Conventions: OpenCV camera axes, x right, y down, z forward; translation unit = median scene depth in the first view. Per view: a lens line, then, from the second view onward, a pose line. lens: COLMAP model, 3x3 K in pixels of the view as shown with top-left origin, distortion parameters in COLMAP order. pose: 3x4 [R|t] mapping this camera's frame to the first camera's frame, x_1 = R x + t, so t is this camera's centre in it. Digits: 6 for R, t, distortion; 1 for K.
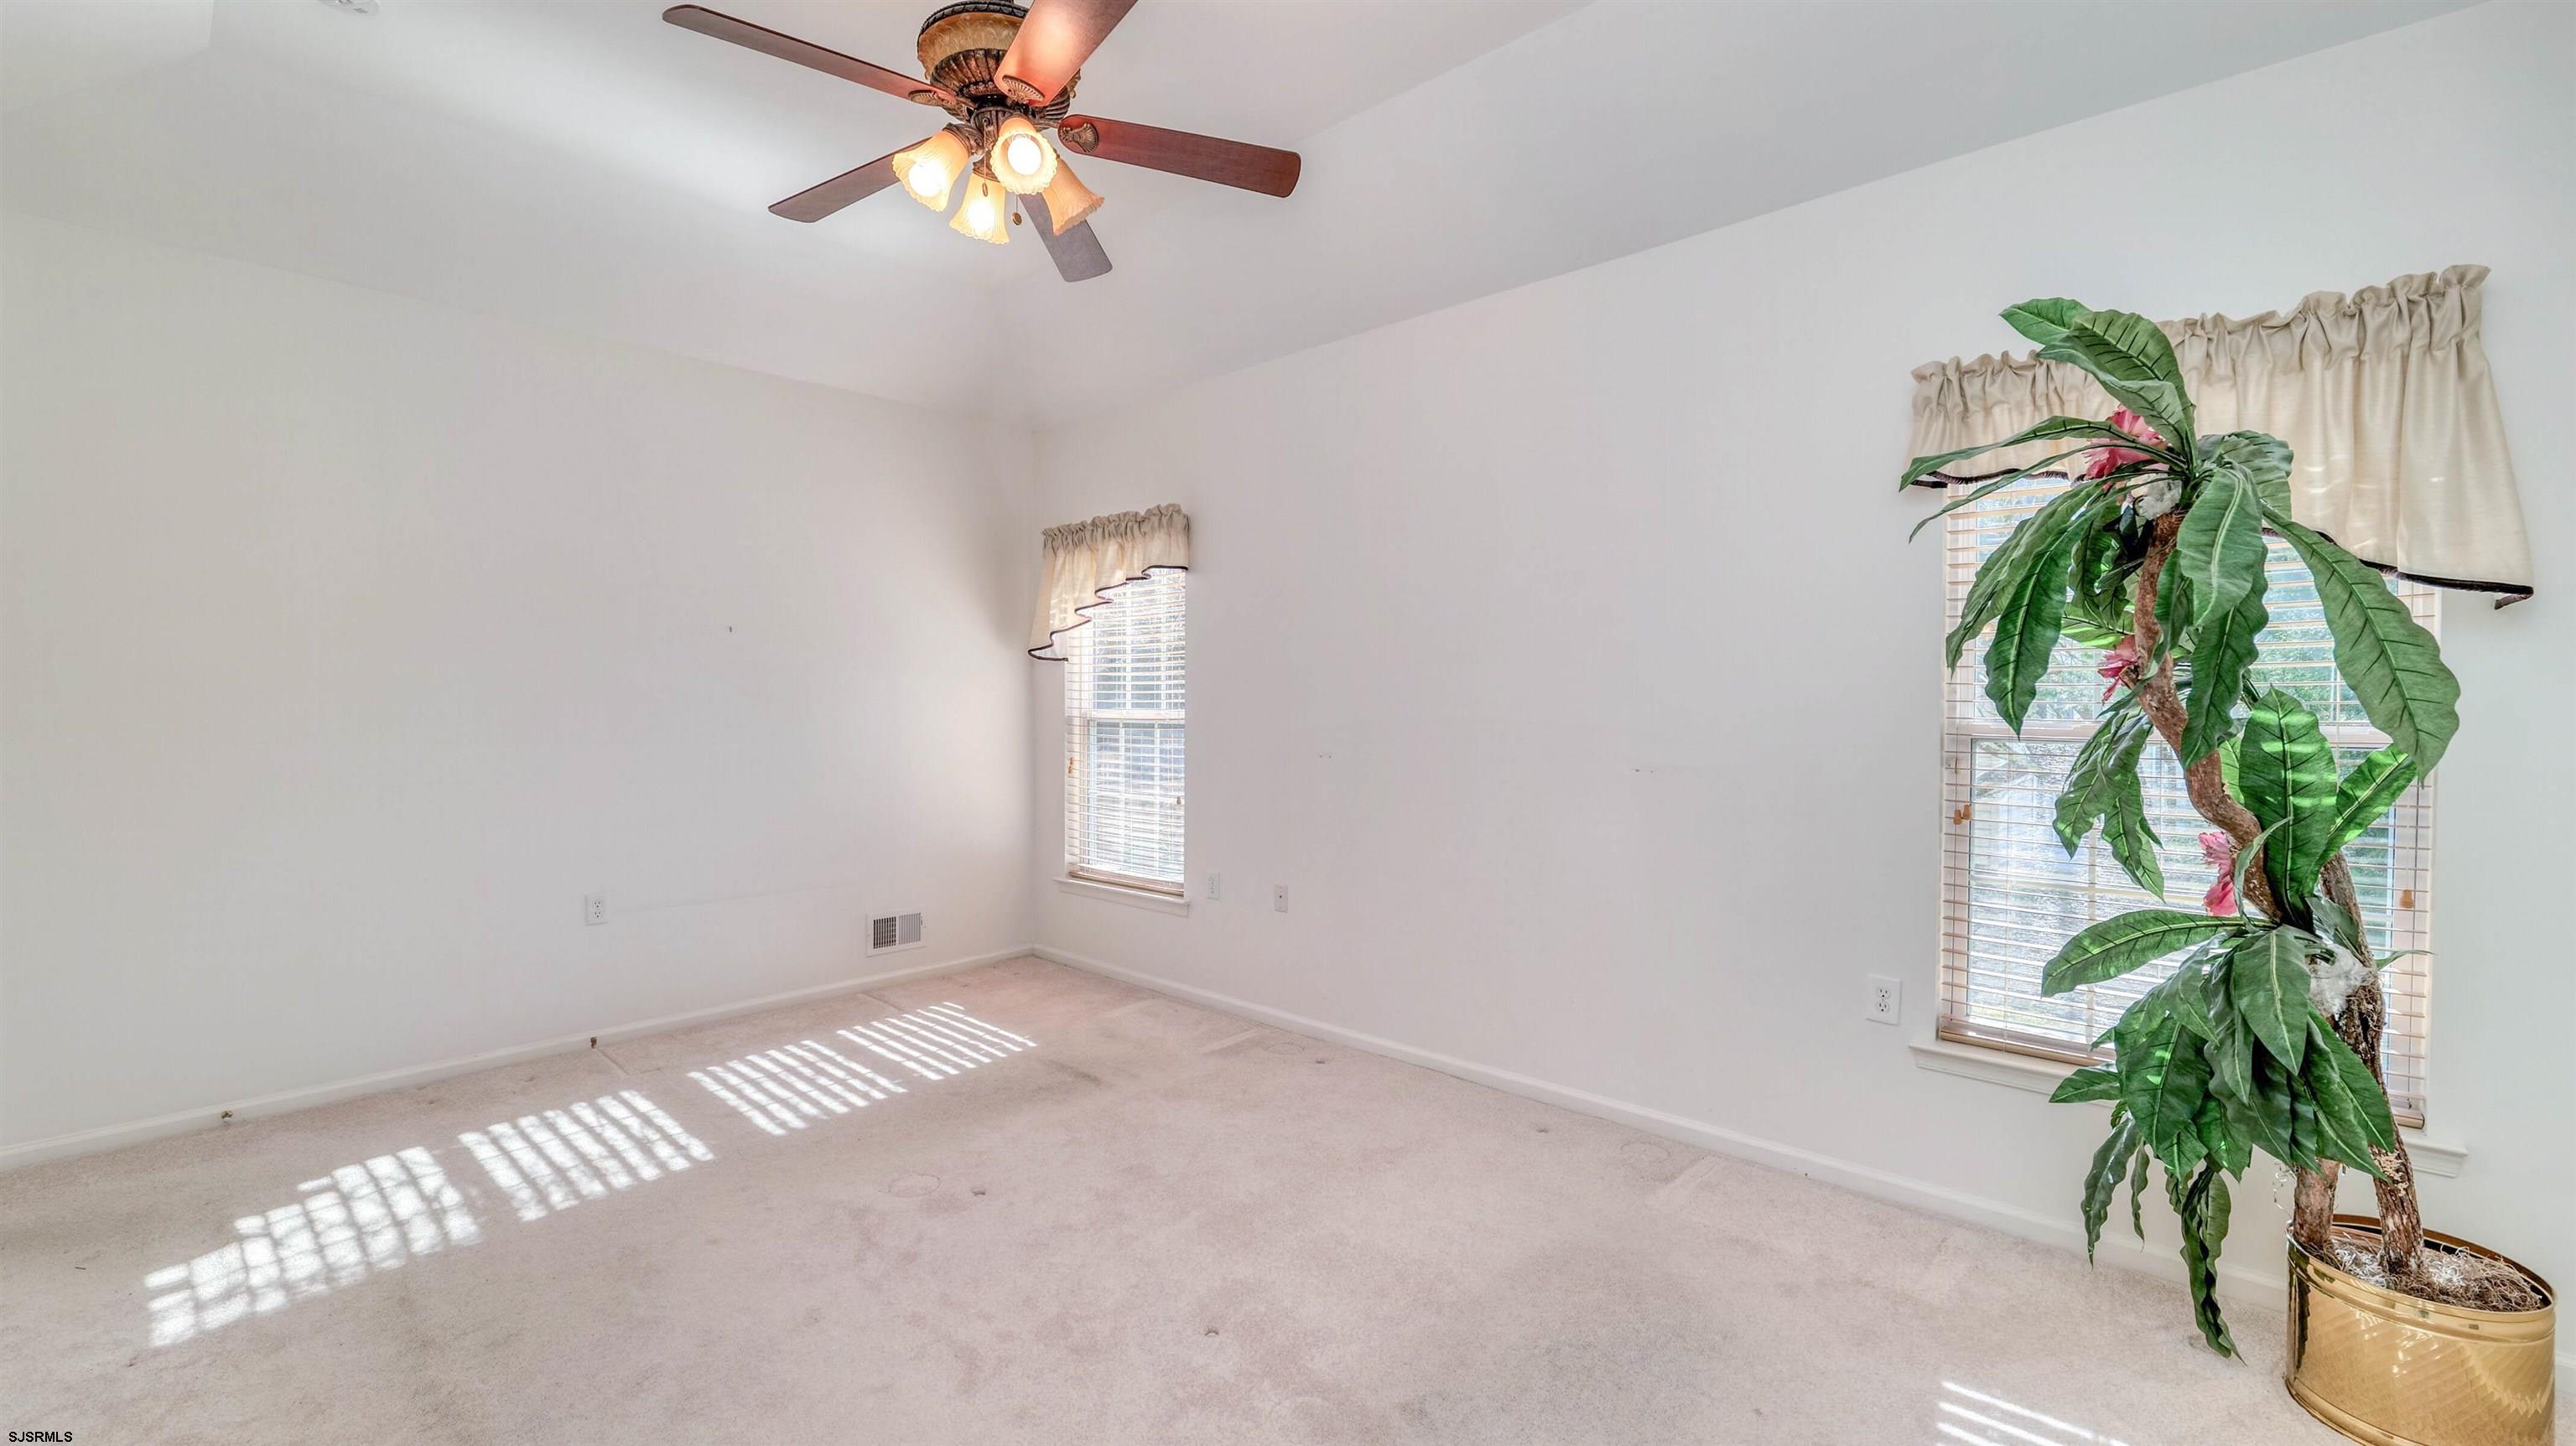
lens RADIAL K [[1046.4, 0, 1278.2], [0, 1046.4, 717.4], [0, 0, 1]] dist [-0.010024, 0.000339]
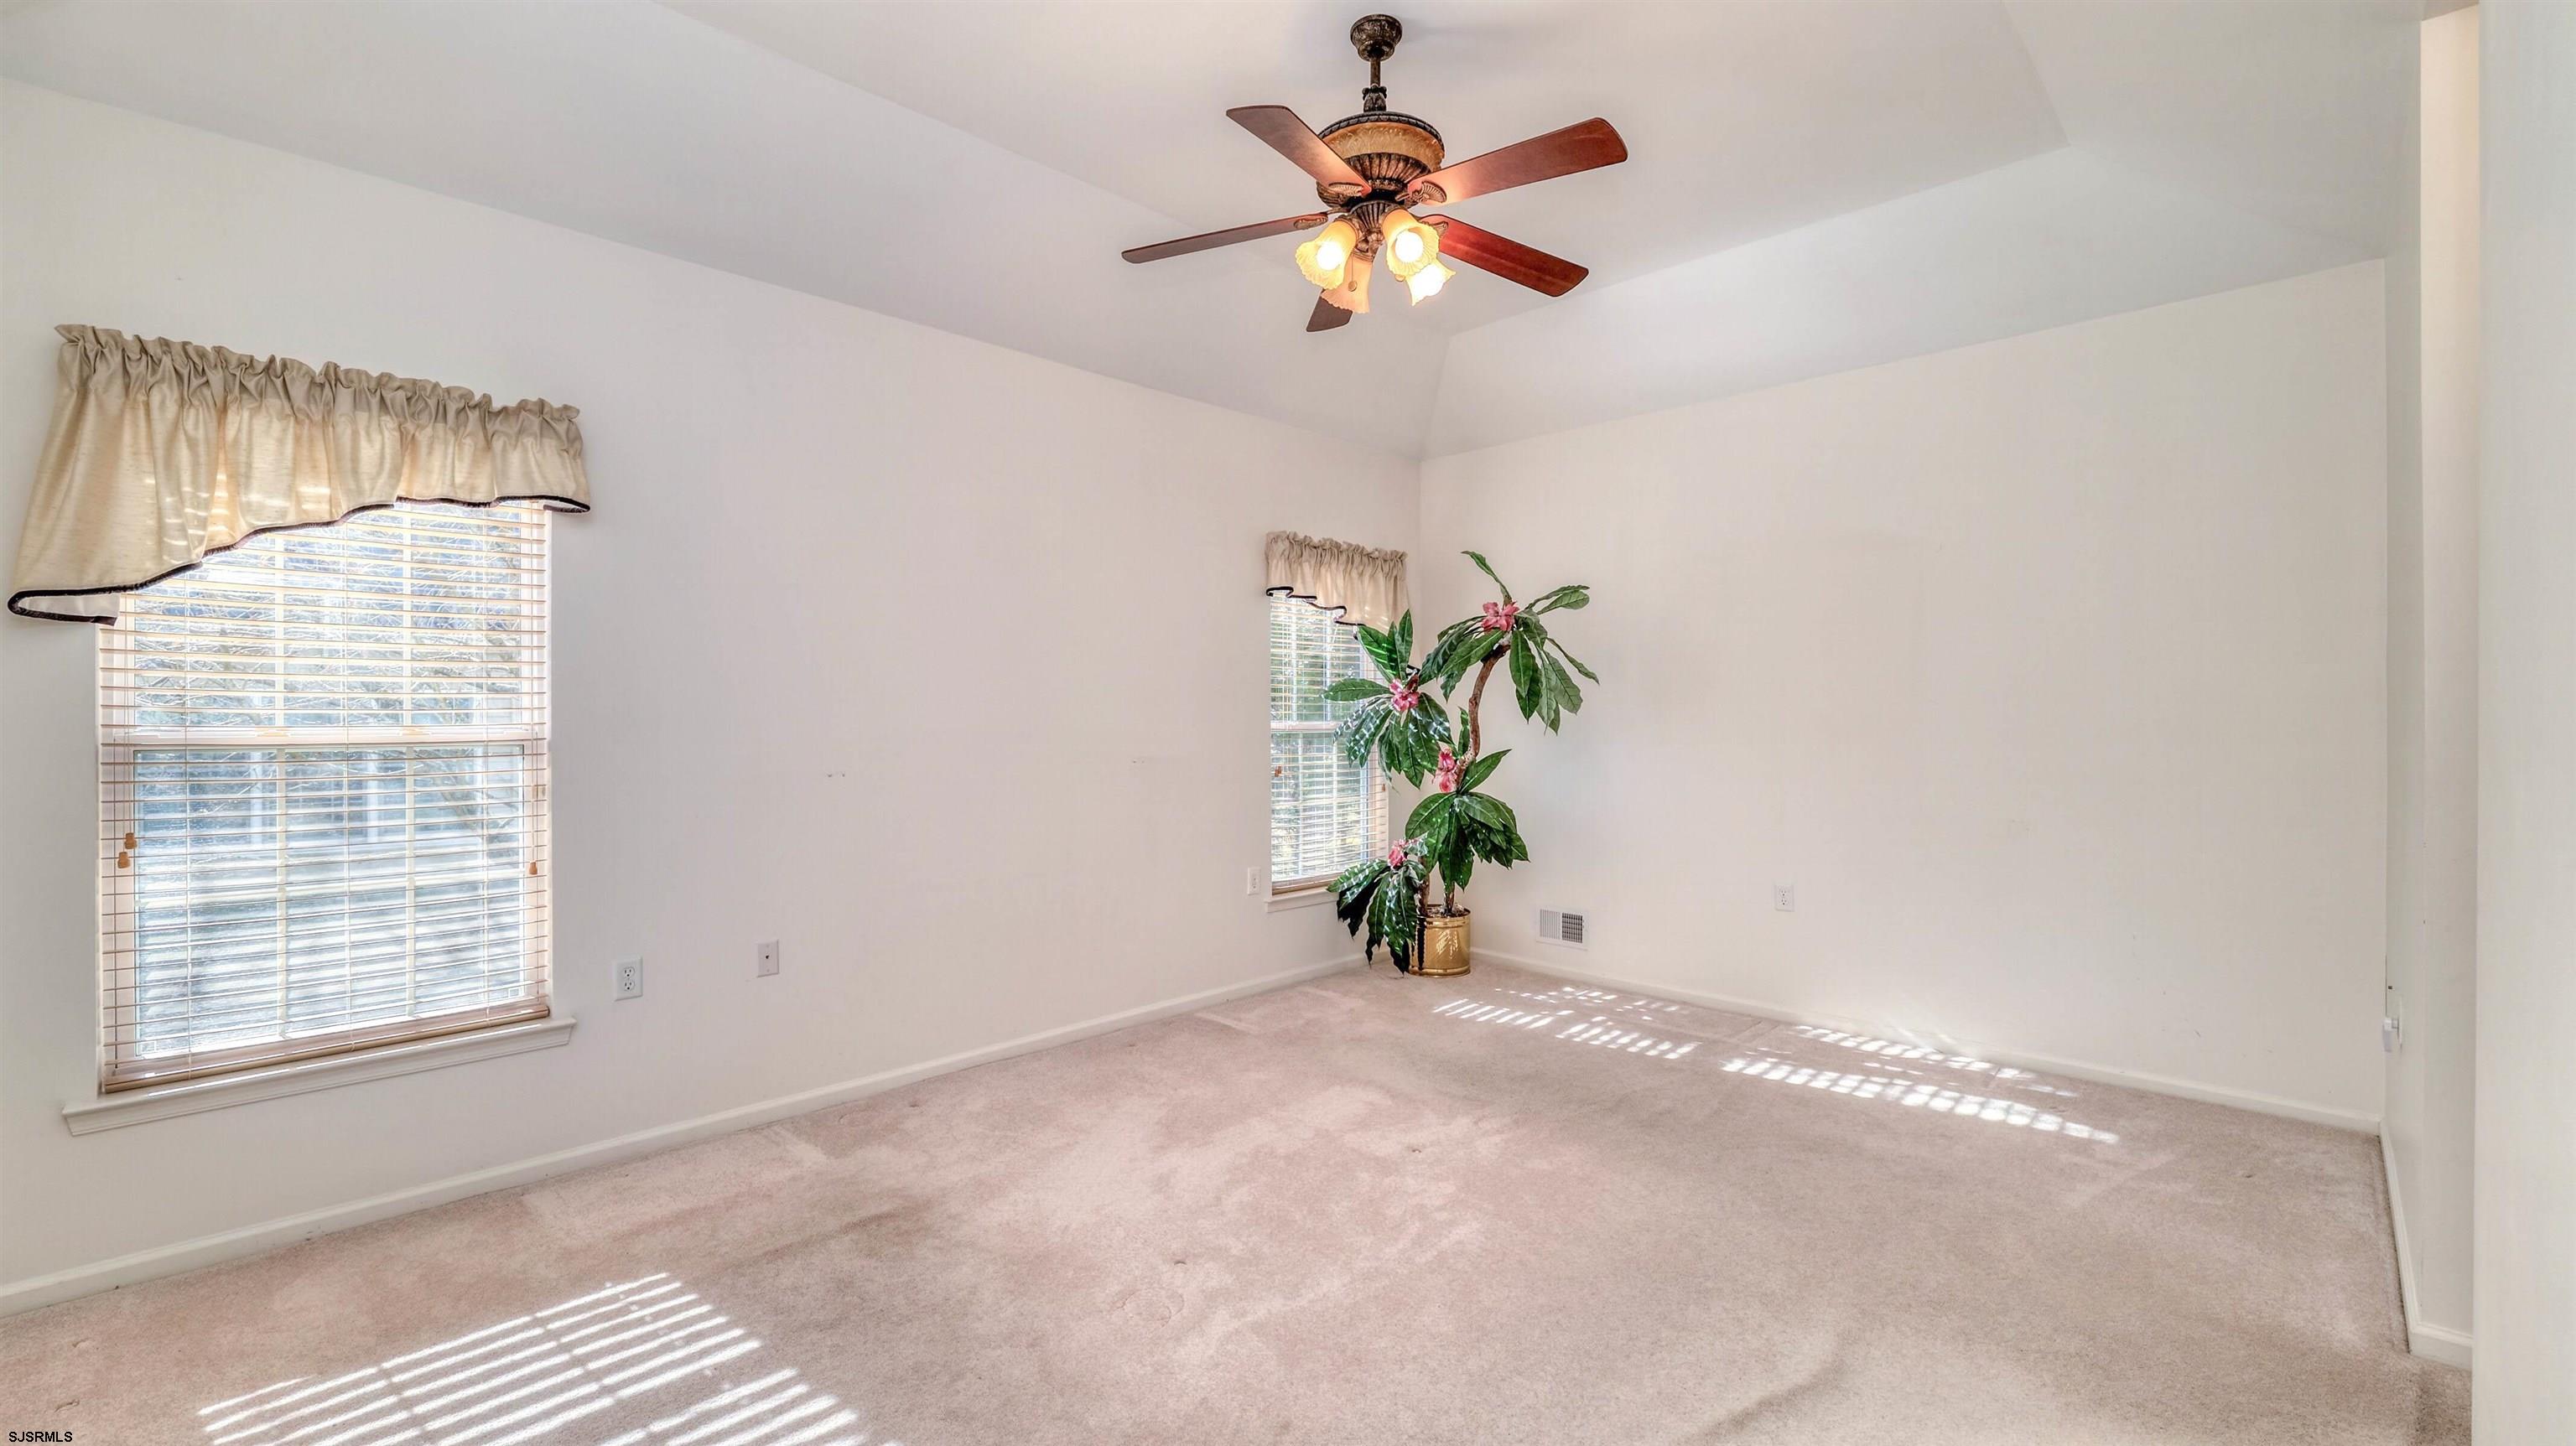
lens RADIAL K [[1046.4, 0, 1278.2], [0, 1046.4, 717.4], [0, 0, 1]] dist [-0.010024, 0.000339]
pose [[0.063430, -0.011467, 0.997920, -0.712237], [0.013417, 0.999853, 0.010636, -0.013193], [-0.997896, 0.012715, 0.063575, 0.520998]]
